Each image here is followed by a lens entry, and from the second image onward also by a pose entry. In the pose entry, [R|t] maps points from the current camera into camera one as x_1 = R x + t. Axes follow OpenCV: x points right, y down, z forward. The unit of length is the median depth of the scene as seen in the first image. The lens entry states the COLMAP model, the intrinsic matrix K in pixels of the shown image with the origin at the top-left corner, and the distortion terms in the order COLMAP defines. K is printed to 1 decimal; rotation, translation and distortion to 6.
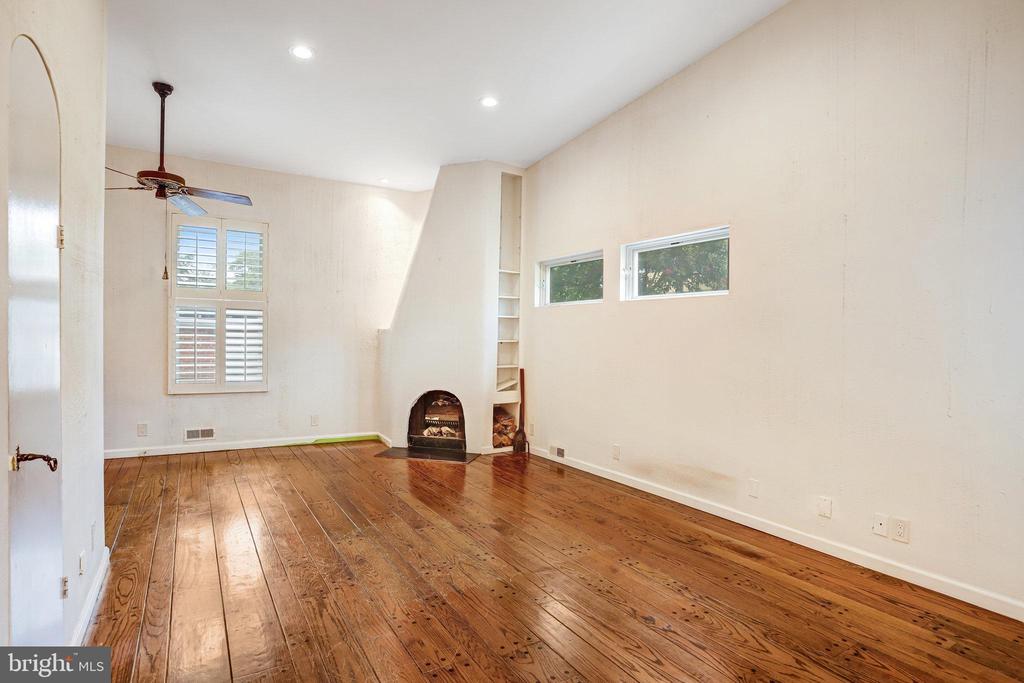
lens RADIAL K [[529.7, 0, 512.1], [0, 529.7, 339.5], [0, 0, 1]] dist [-0.002363, 0.000456]
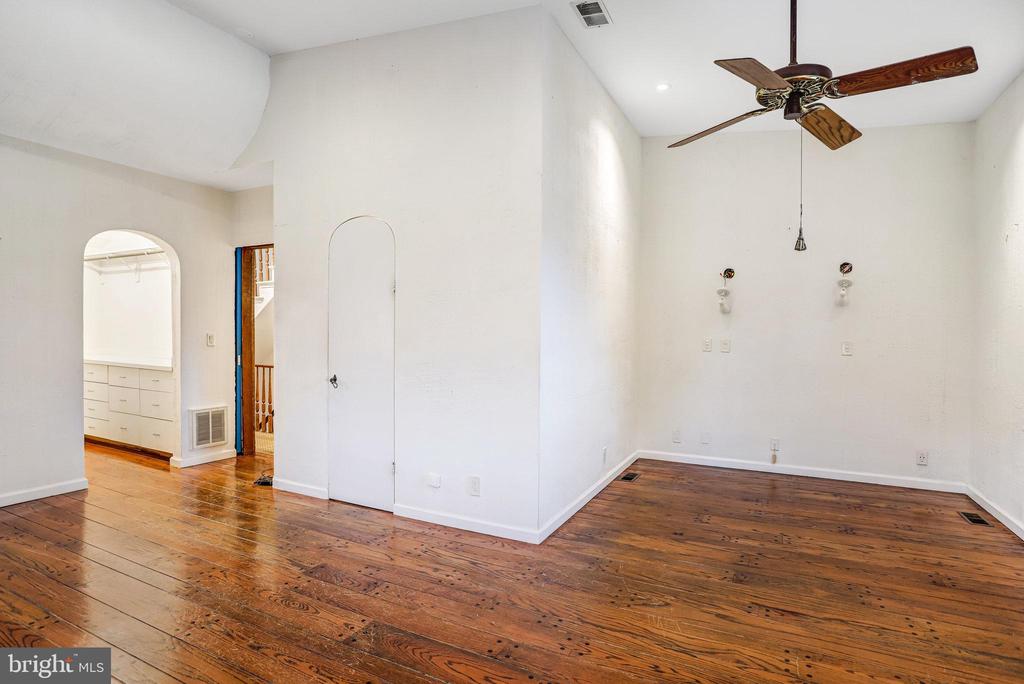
lens RADIAL K [[529.7, 0, 513.9], [0, 529.7, 340.1], [0, 0, 1]] dist [-0.002363, 0.000456]
pose [[-0.855764, -0.014321, -0.517167, -0.123686], [-0.022047, 0.999718, 0.008798, -0.019380], [0.516896, 0.018931, -0.855839, 1.803813]]
